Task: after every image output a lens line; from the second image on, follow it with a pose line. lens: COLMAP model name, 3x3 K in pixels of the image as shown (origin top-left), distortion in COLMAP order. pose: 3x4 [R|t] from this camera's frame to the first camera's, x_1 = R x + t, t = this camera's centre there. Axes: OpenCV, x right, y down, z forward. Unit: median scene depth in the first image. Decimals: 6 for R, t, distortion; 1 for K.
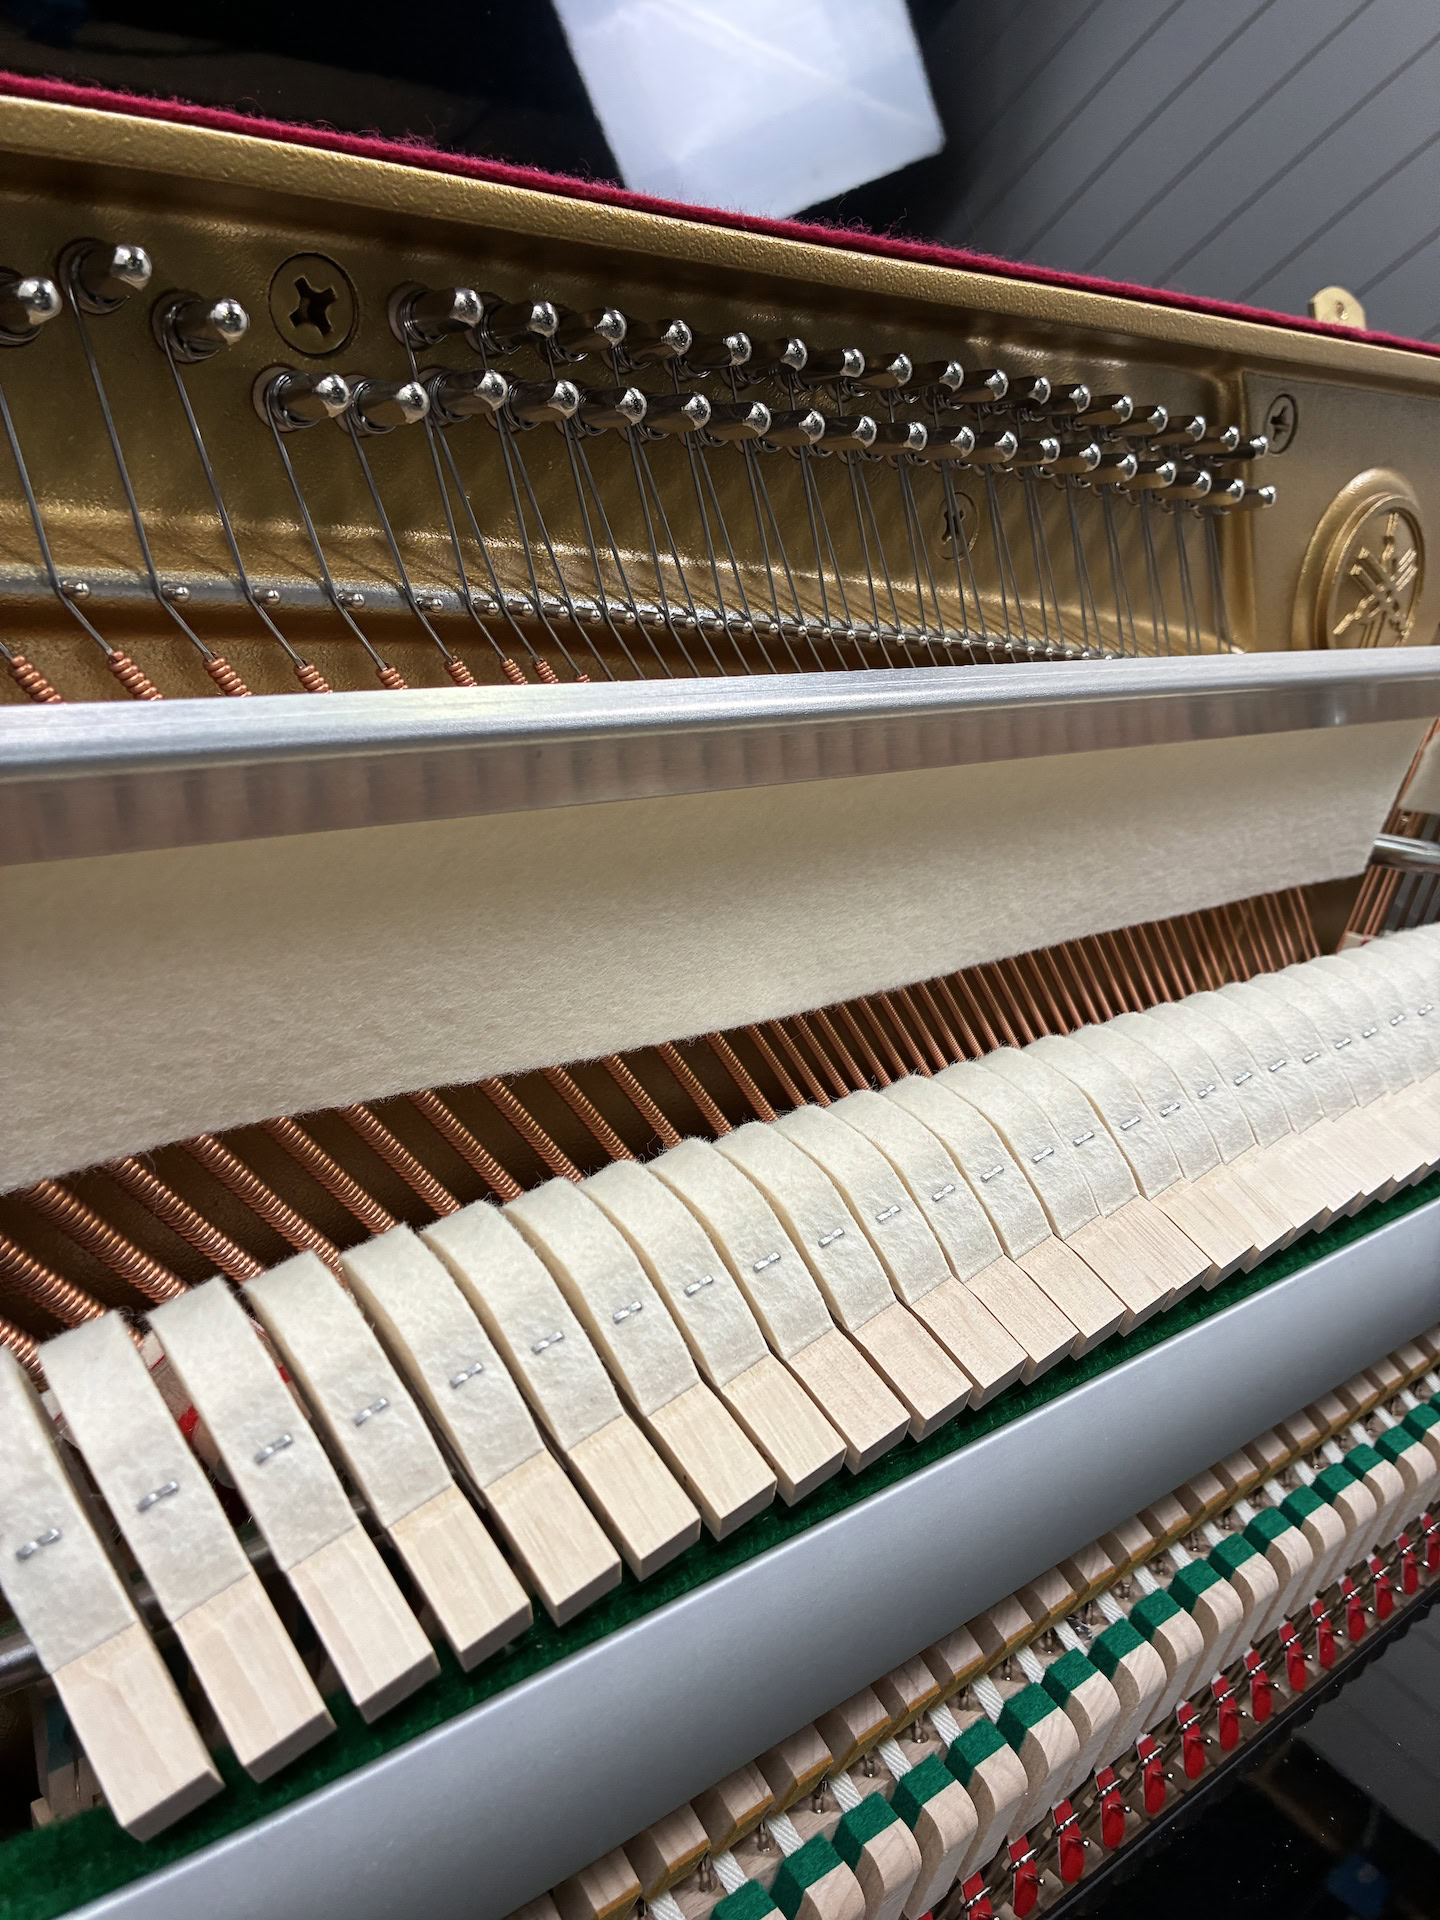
lens RADIAL K [[1479.9, 0, 719.9], [0, 1479.9, 817.6], [0, 0, 1]] dist [0.061190, -0.080812]
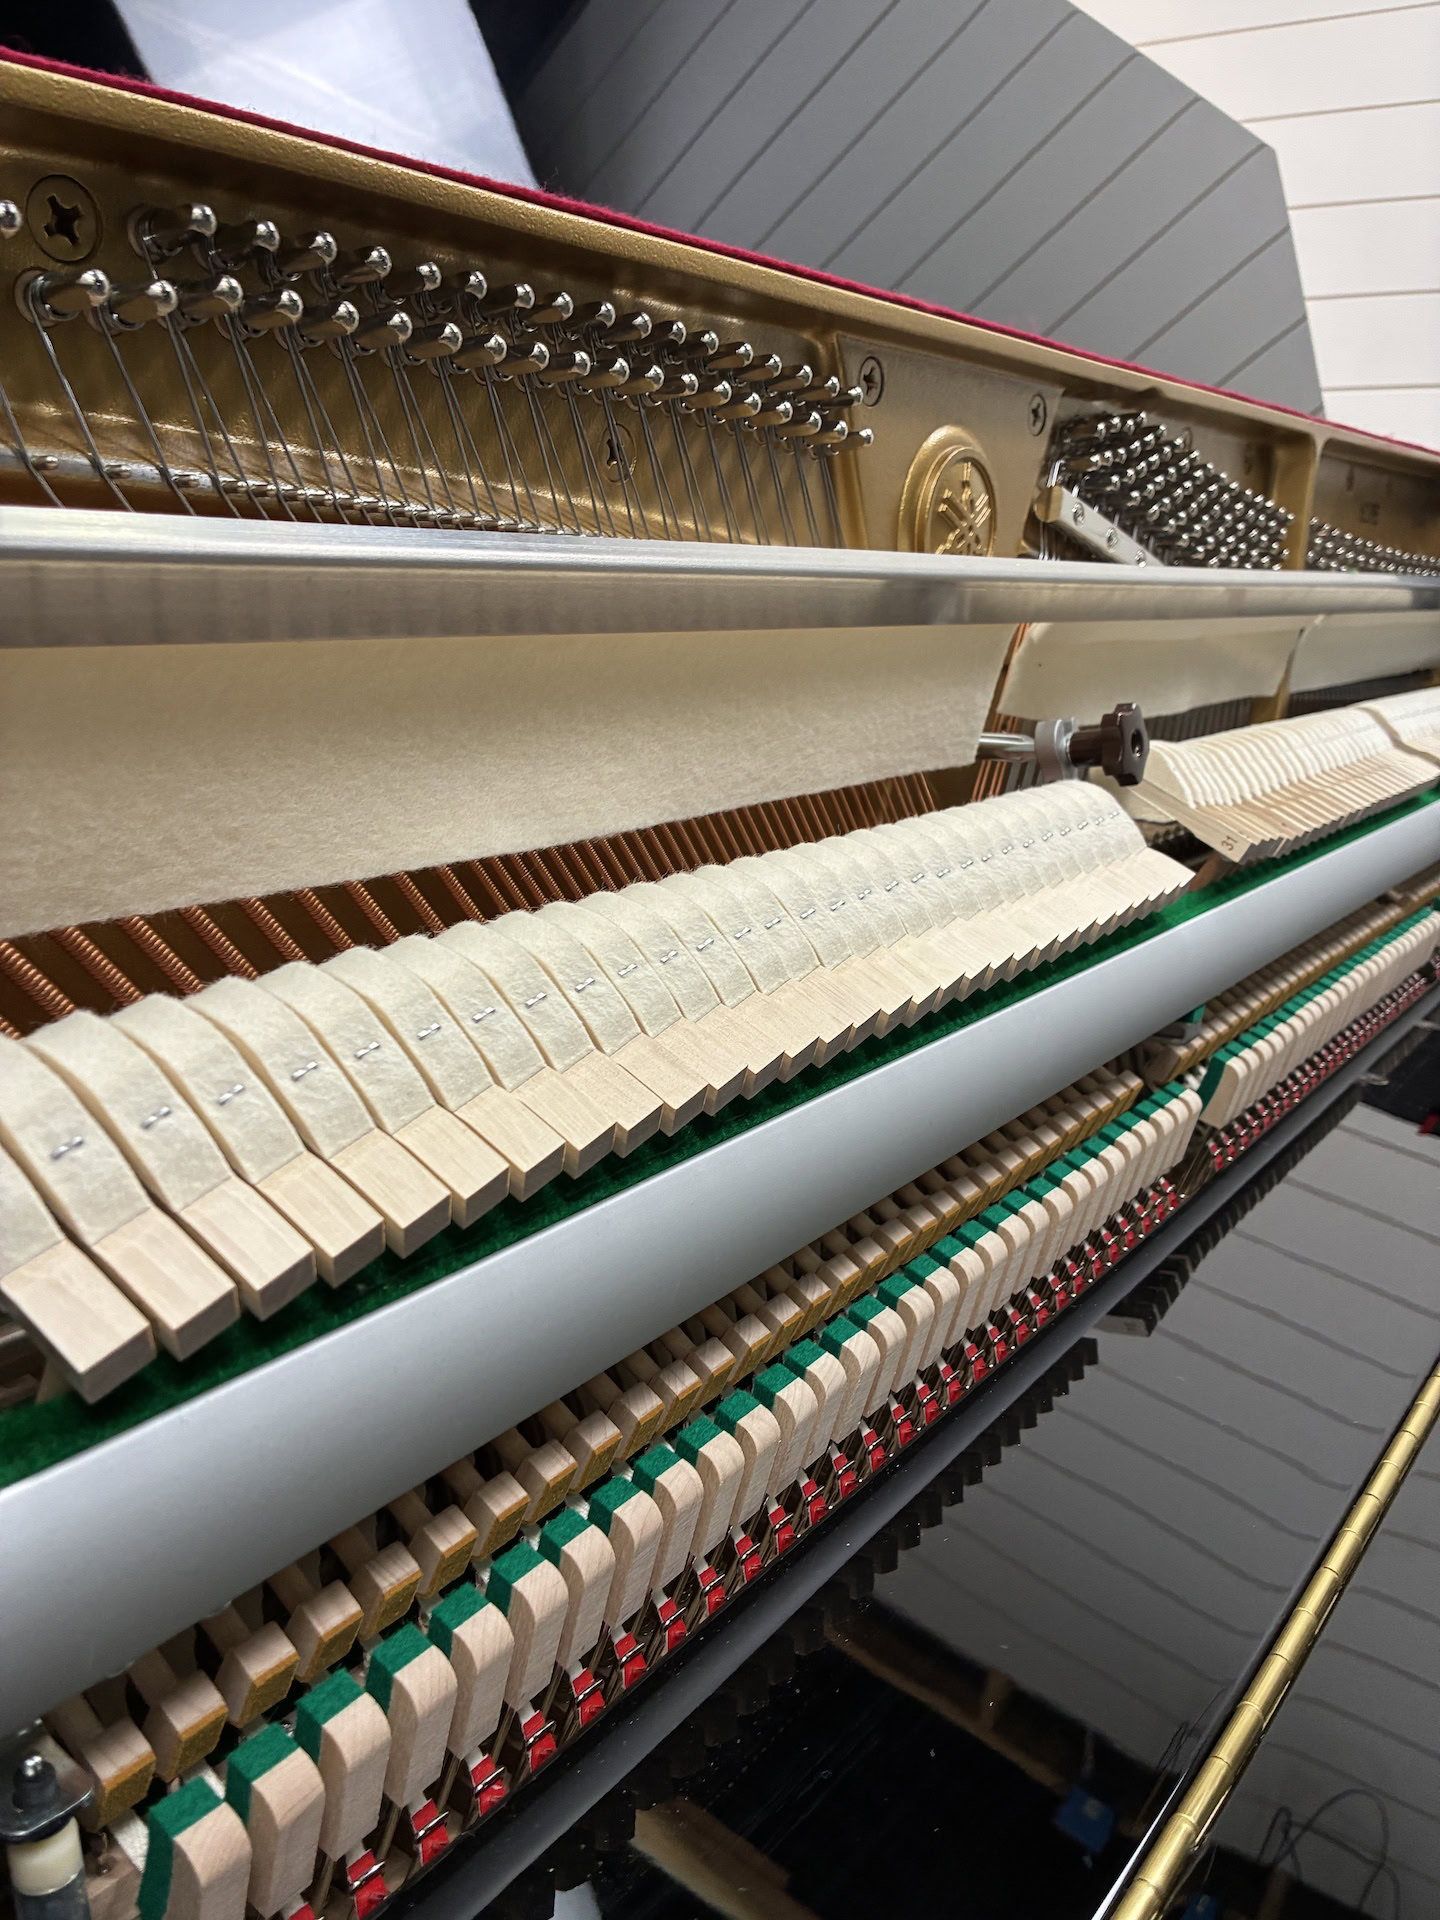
lens RADIAL K [[1479.9, 0, 719.9], [0, 1479.9, 817.6], [0, 0, 1]] dist [0.061190, -0.080812]
pose [[0.969246, -0.086116, 0.230534, -0.071669], [0.095038, 0.995084, -0.027860, 0.161313], [-0.227001, 0.048913, 0.972665, -0.175846]]
